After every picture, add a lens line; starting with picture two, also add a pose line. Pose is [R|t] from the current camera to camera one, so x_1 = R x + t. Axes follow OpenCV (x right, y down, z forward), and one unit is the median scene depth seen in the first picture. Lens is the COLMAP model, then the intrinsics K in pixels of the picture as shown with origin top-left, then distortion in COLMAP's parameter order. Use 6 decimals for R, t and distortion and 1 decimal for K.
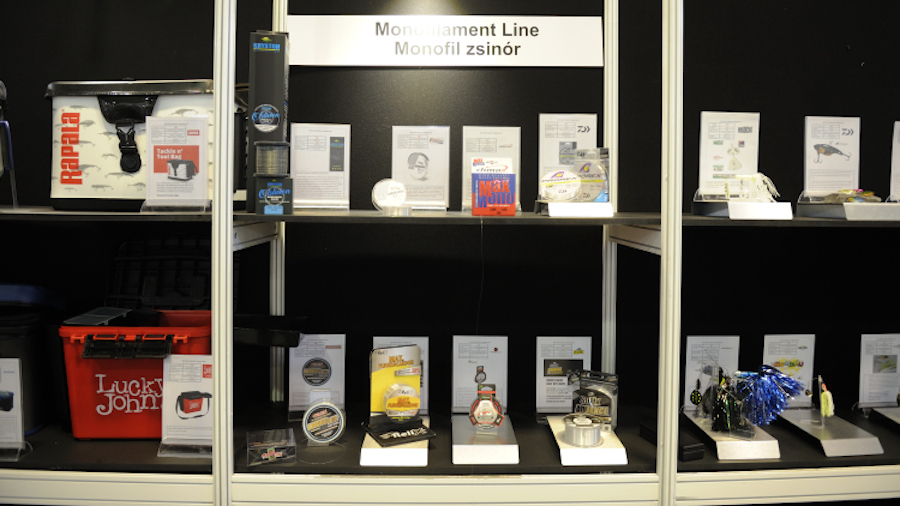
lens RADIAL K [[658.0, 0, 447.8], [0, 658.0, 197.6], [0, 0, 1]] dist [-0.036976, -0.000797]
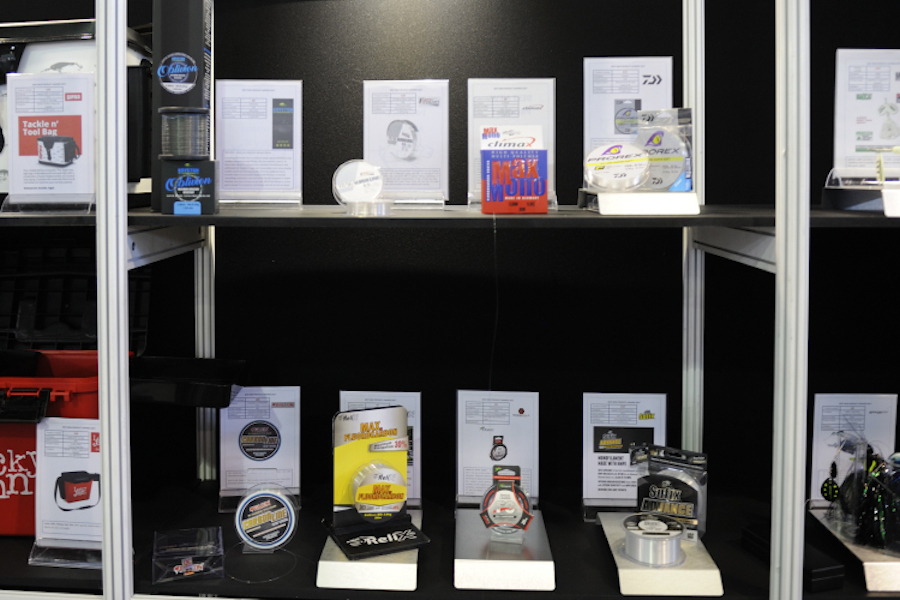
lens RADIAL K [[703.4, 0, 450.7], [0, 703.4, 166.5], [0, 0, 1]] dist [-0.029831, -0.004959]
pose [[0.996834, -0.010712, -0.078792, 0.061904], [0.011702, 0.999858, 0.012116, -0.028918], [0.078651, -0.013000, 0.996817, 0.289988]]
